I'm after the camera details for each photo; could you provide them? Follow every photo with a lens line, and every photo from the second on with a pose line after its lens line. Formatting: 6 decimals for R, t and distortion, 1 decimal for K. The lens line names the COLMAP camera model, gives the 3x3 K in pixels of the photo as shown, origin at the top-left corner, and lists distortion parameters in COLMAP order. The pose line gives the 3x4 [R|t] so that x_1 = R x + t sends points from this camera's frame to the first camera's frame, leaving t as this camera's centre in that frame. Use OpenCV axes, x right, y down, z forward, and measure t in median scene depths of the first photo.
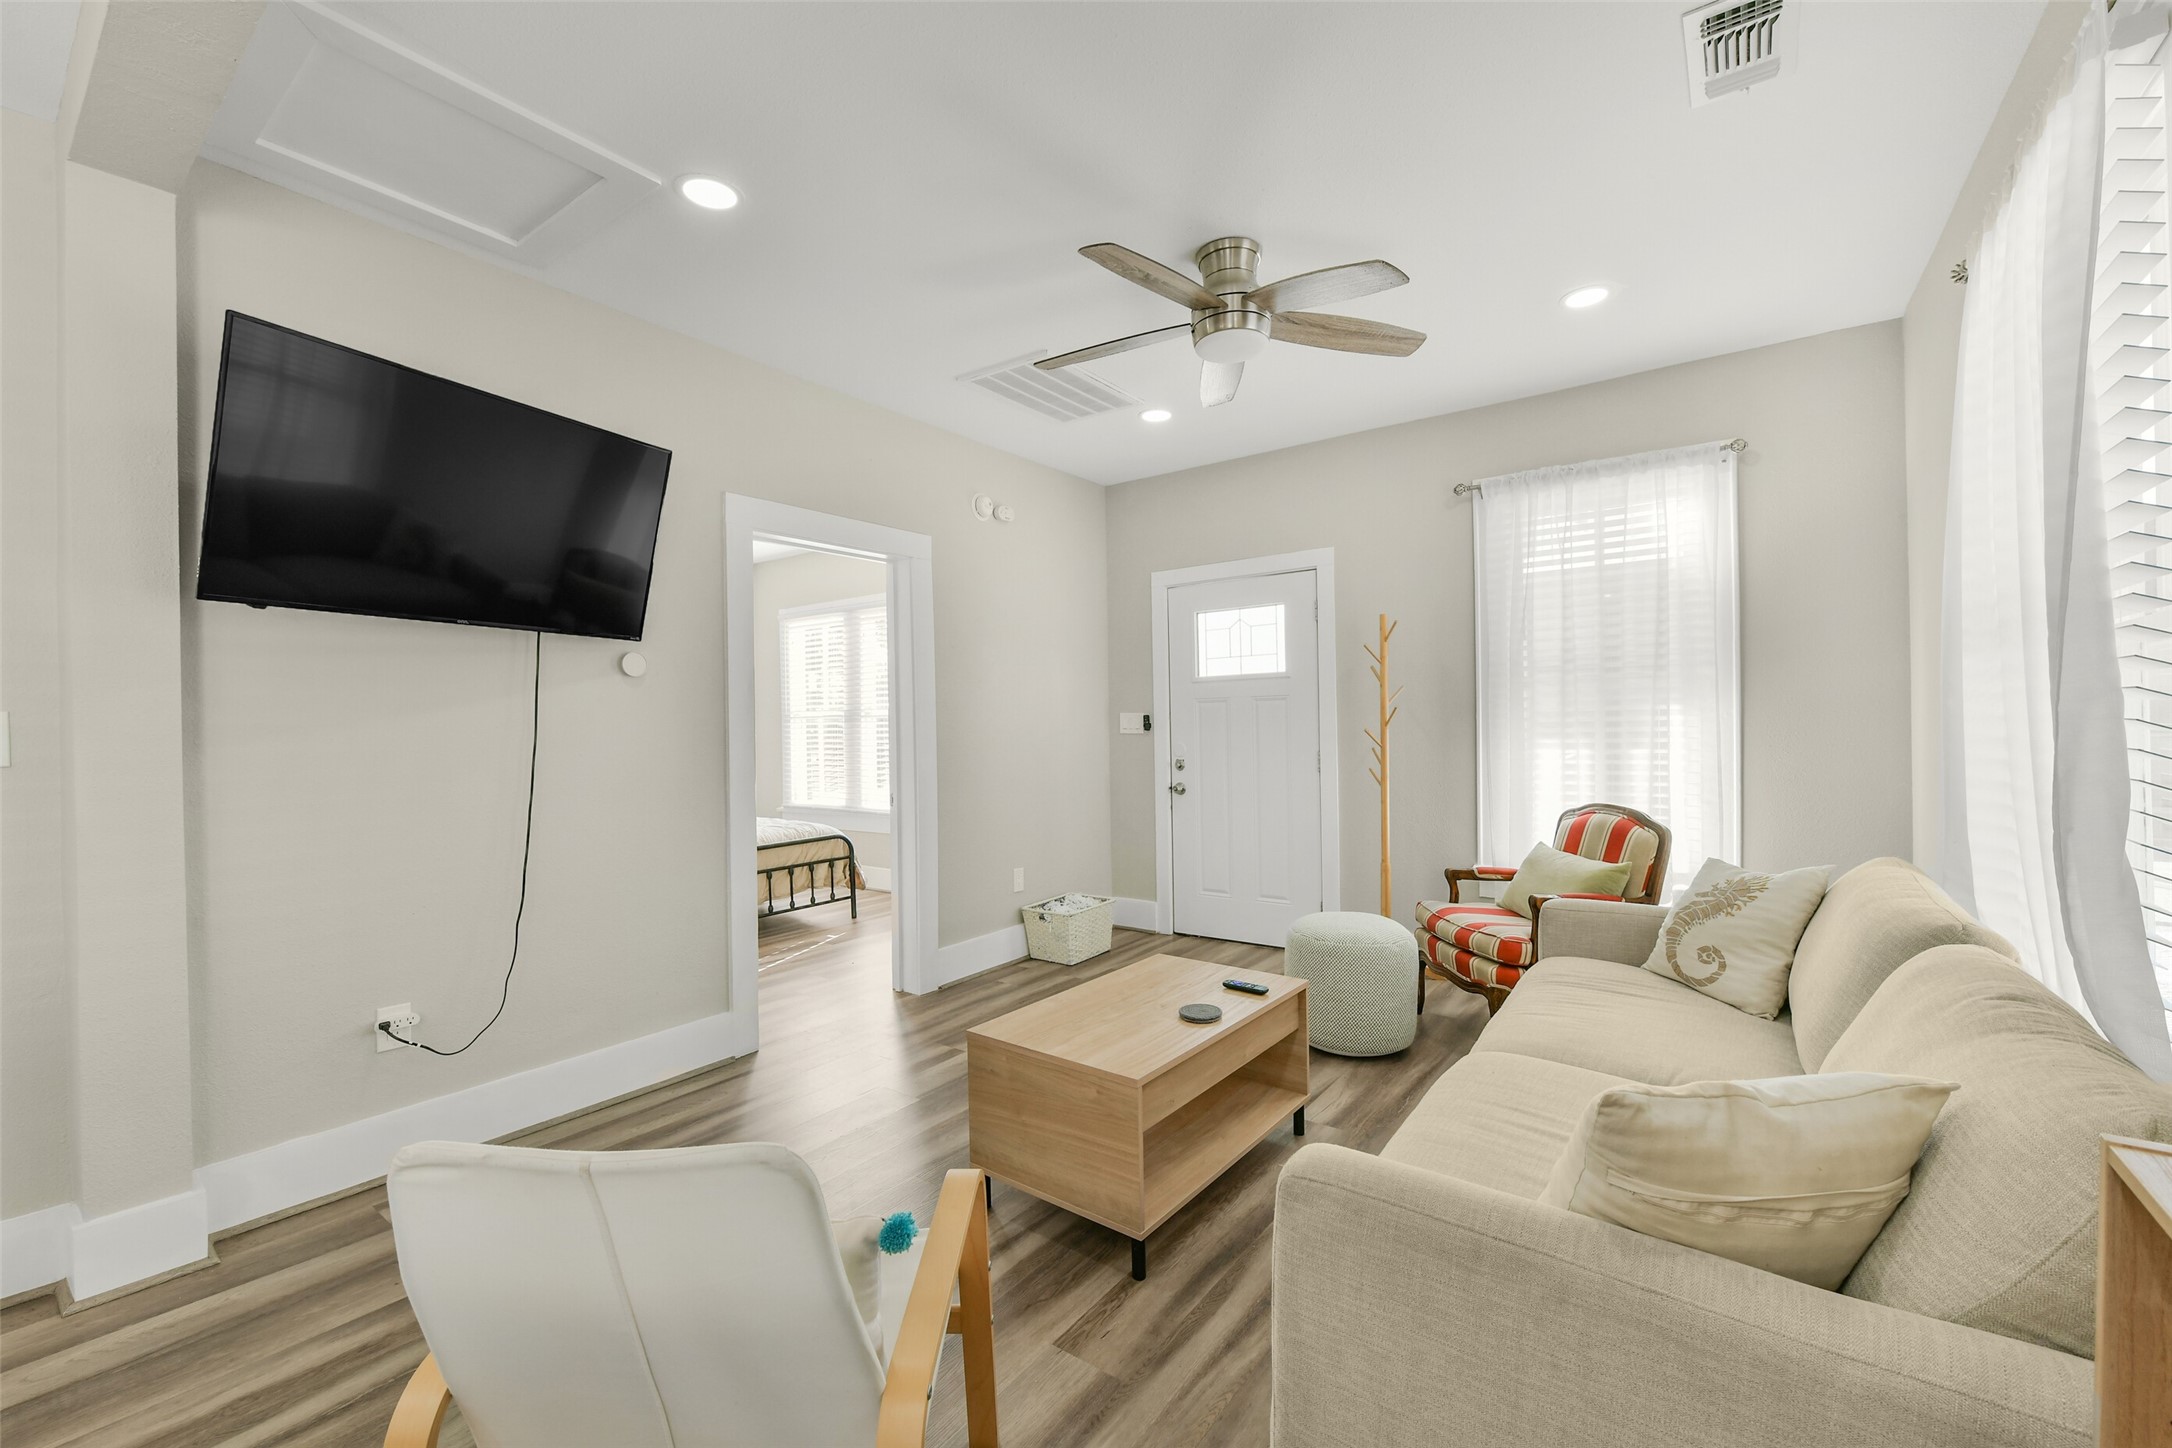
lens RADIAL K [[870.7, 0, 1090.2], [0, 870.7, 731.1], [0, 0, 1]] dist [-0.002377, -0.000238]
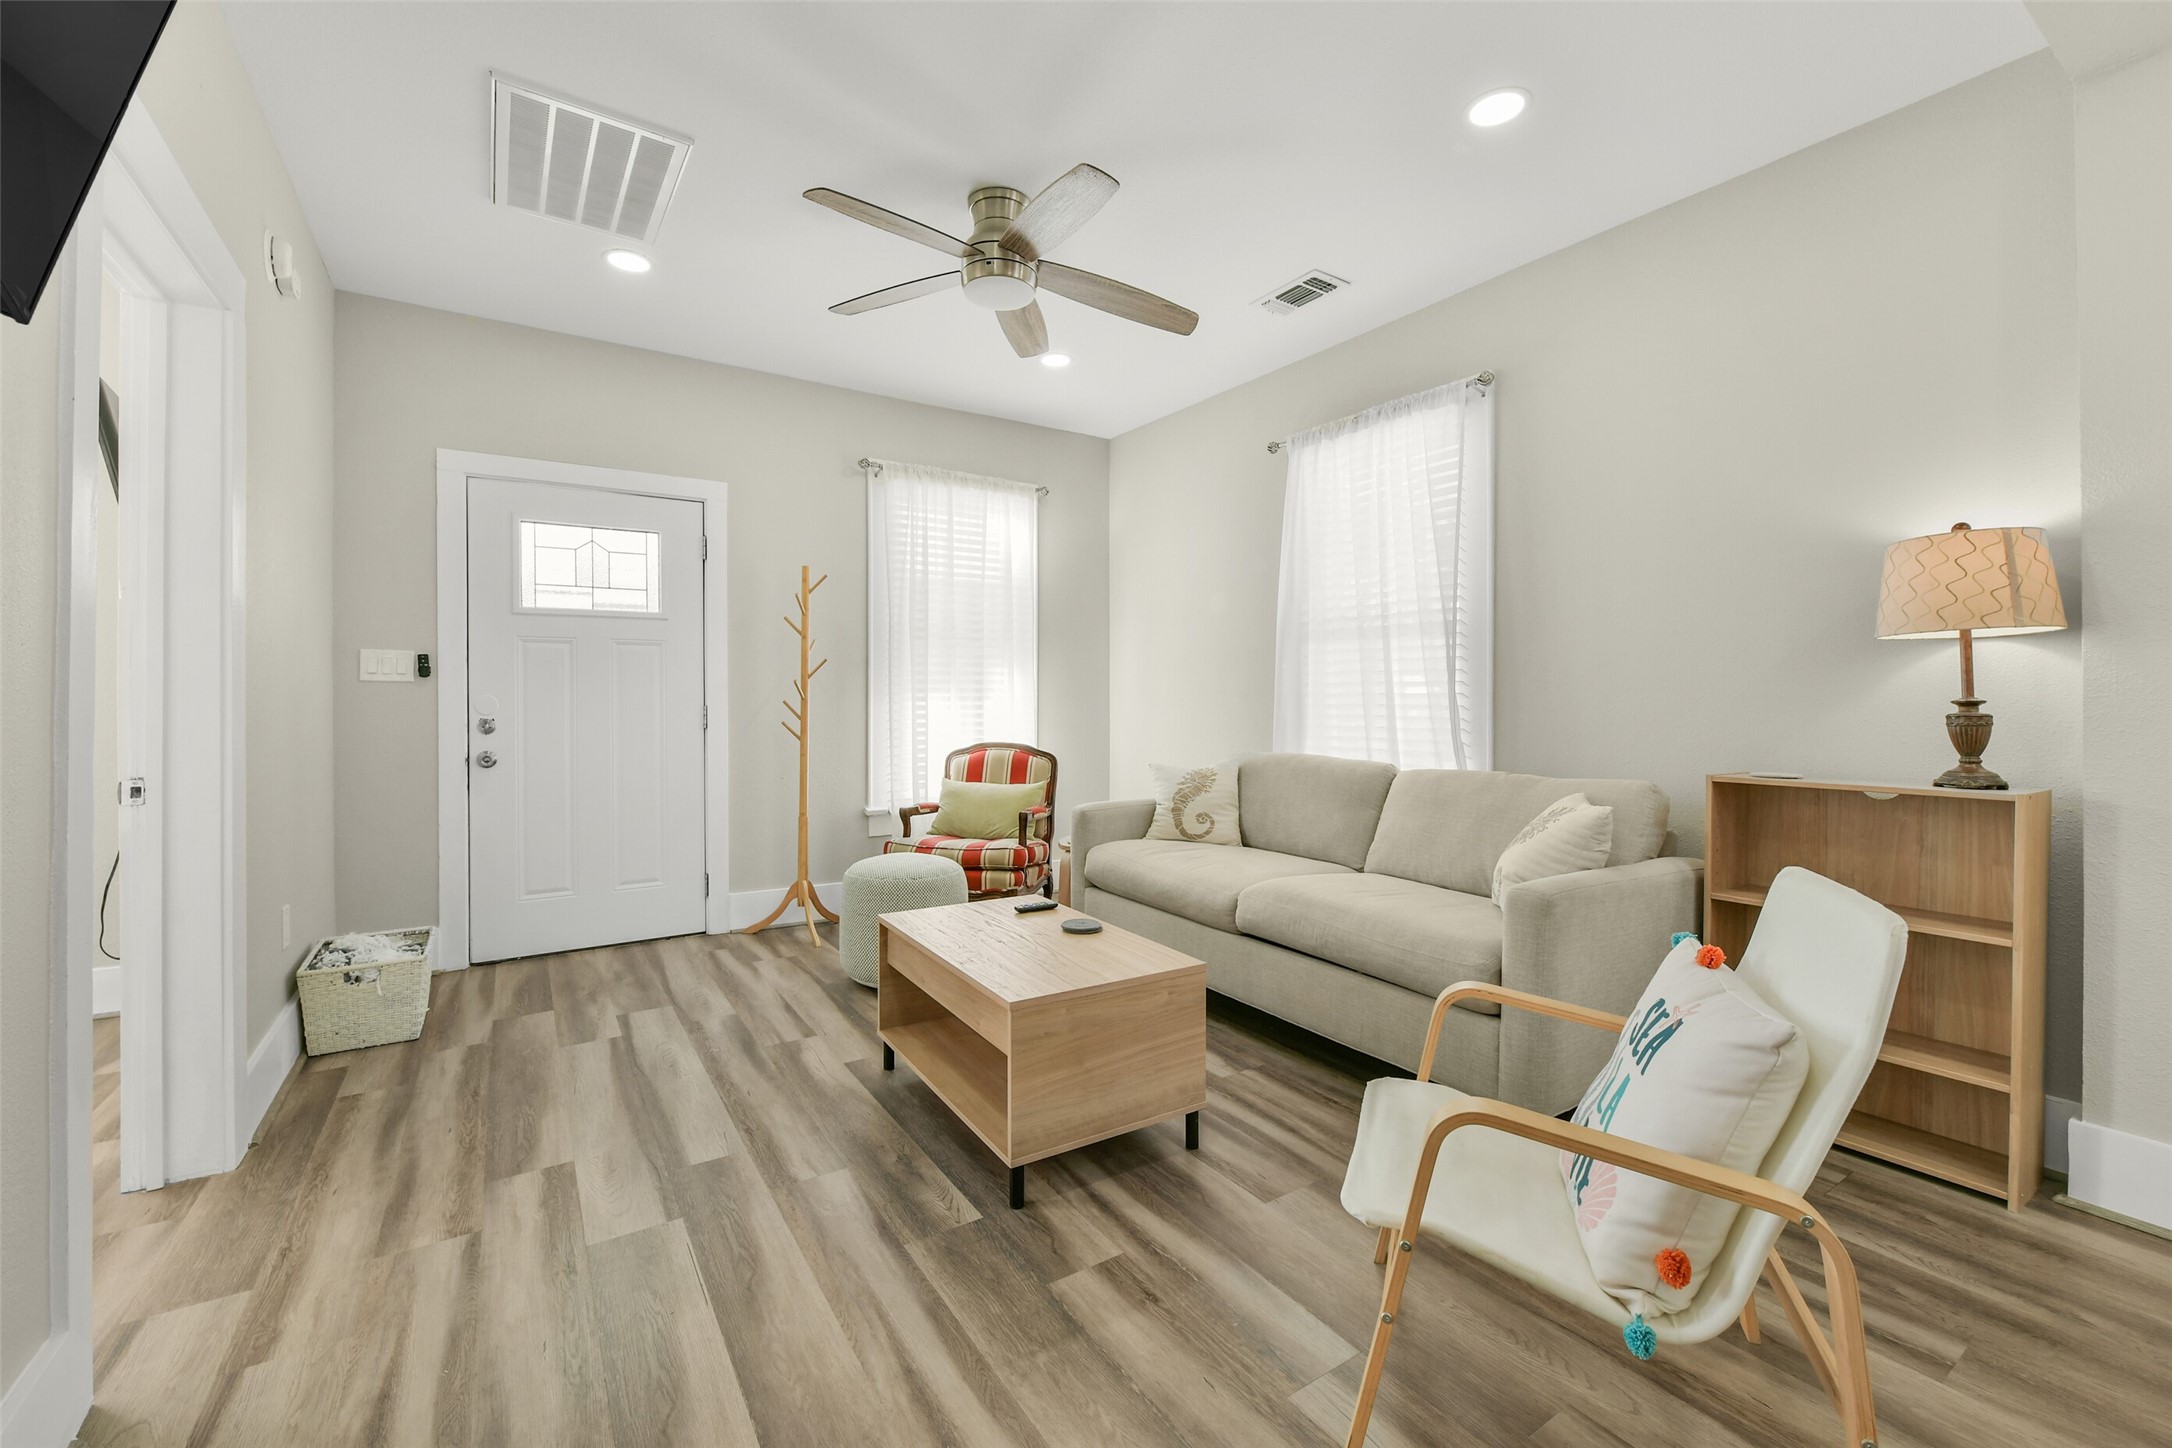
lens RADIAL K [[890.1, 0, 1085.1], [0, 890.1, 704.9], [0, 0, 1]] dist [-0.000788, 0.000014]
pose [[0.351709, 0.011209, 0.936042, -0.549759], [0.001135, 0.999922, -0.012401, 0.040965], [-0.936109, 0.005424, 0.351669, 0.376217]]
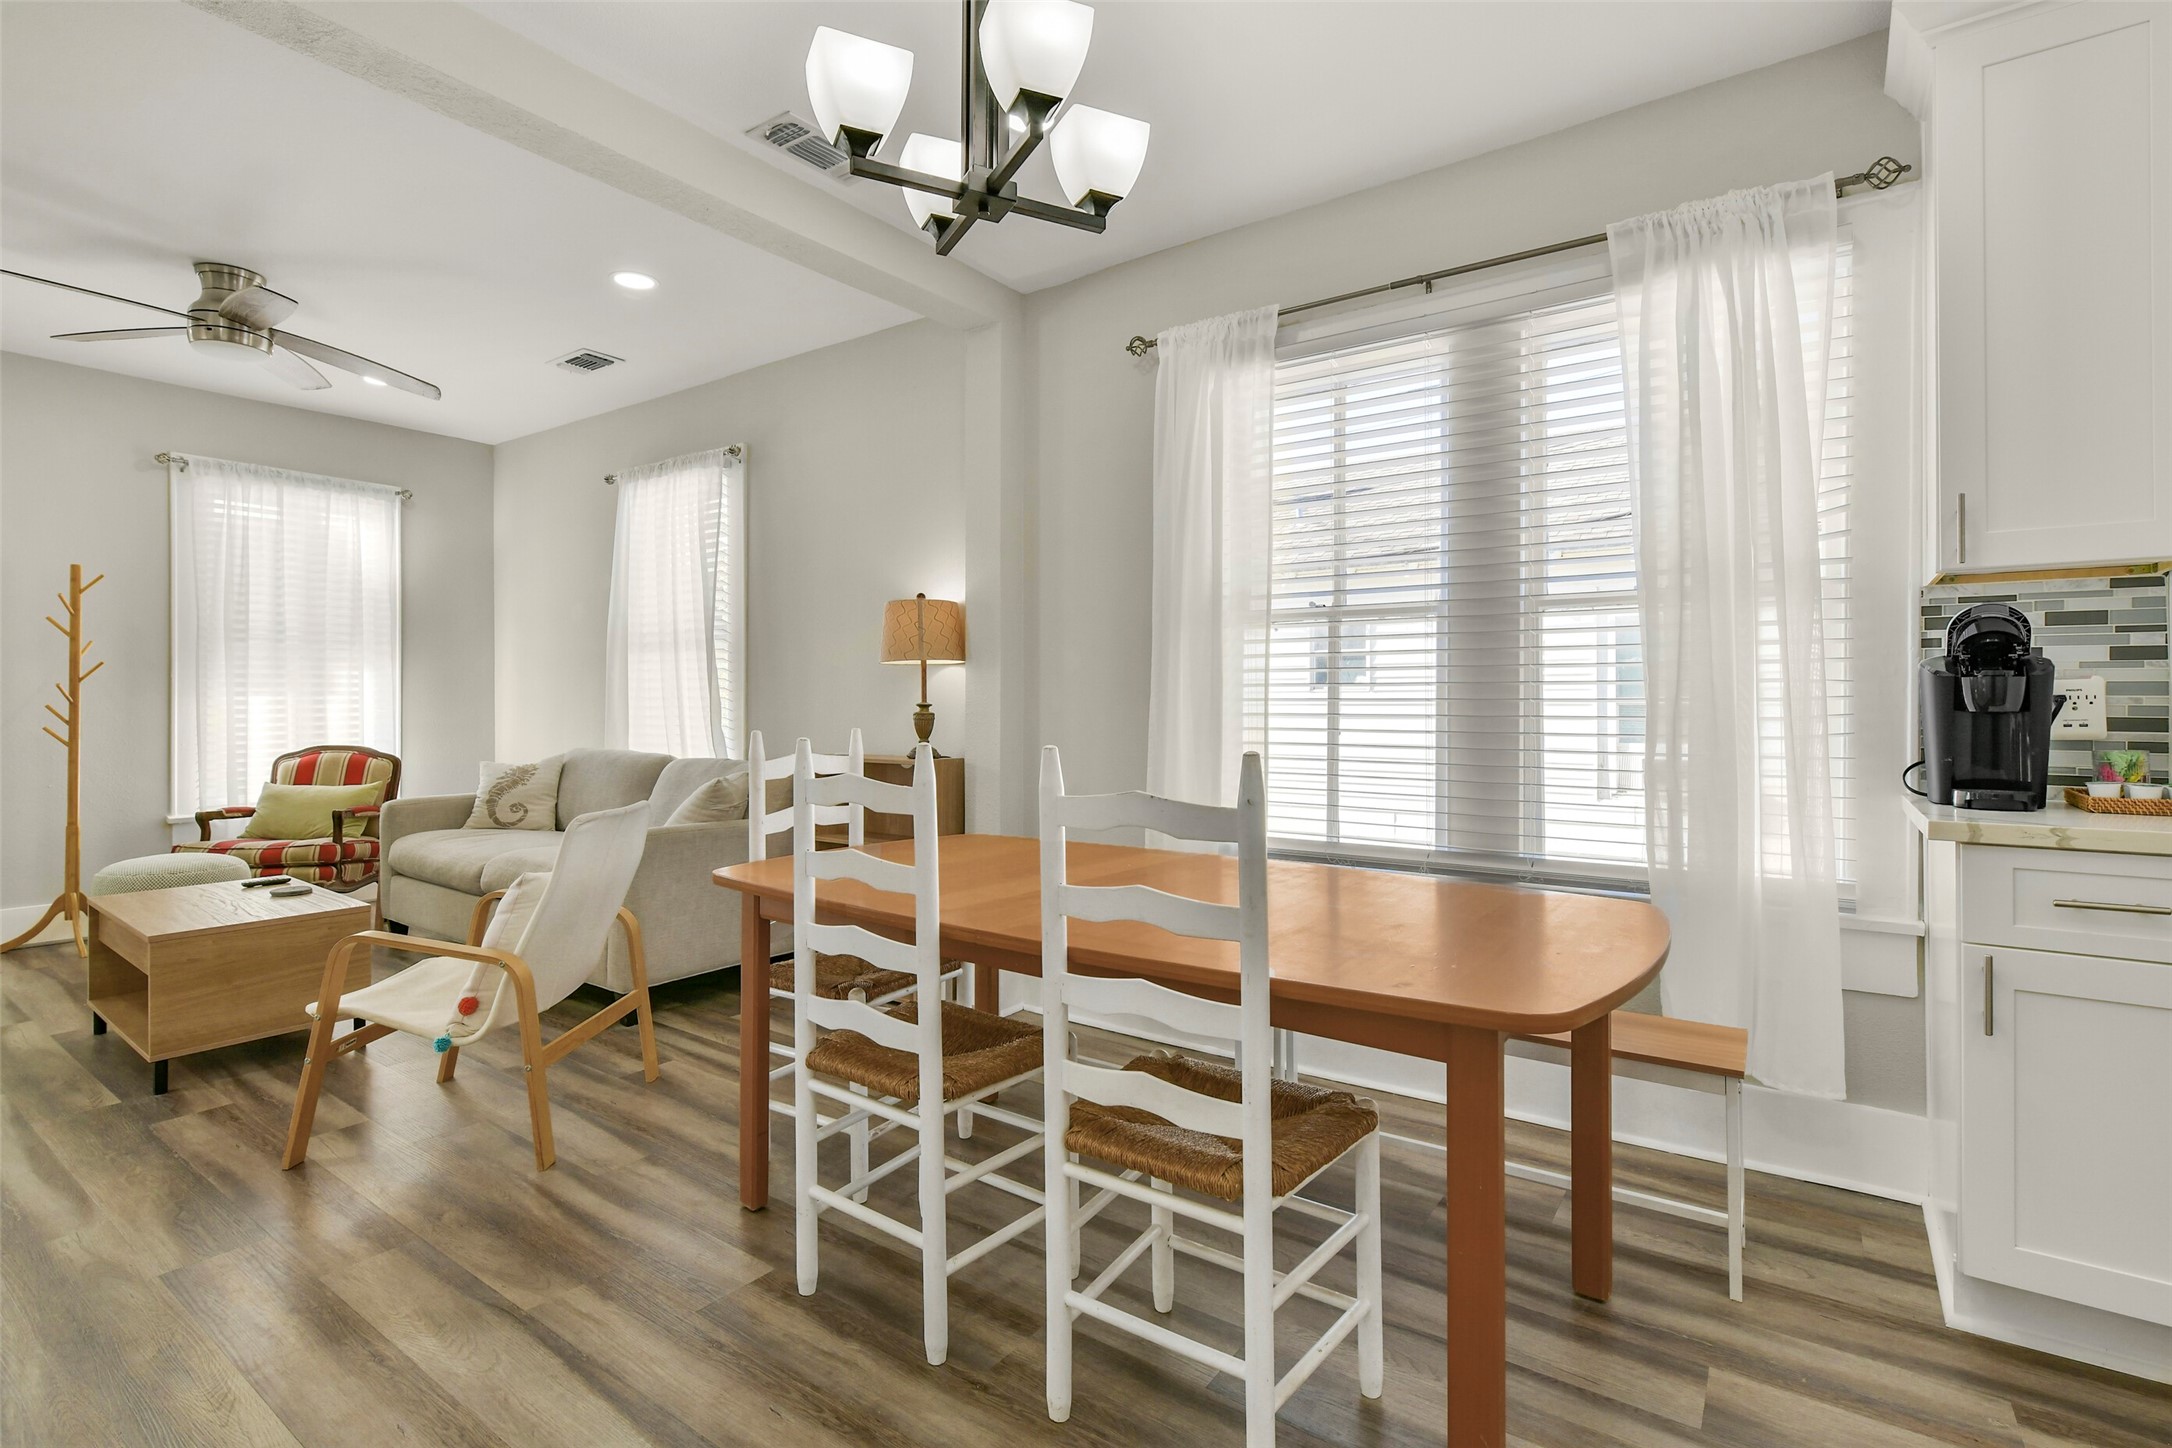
lens RADIAL K [[1018.1, 0, 1087.5], [0, 1018.1, 695.9], [0, 0, 1]] dist [0.002086, 0.000126]
pose [[-0.011584, 0.016625, 0.999795, -0.866680], [0.009504, 0.999818, -0.016515, 0.042459], [-0.999888, 0.009311, -0.011740, -0.102617]]
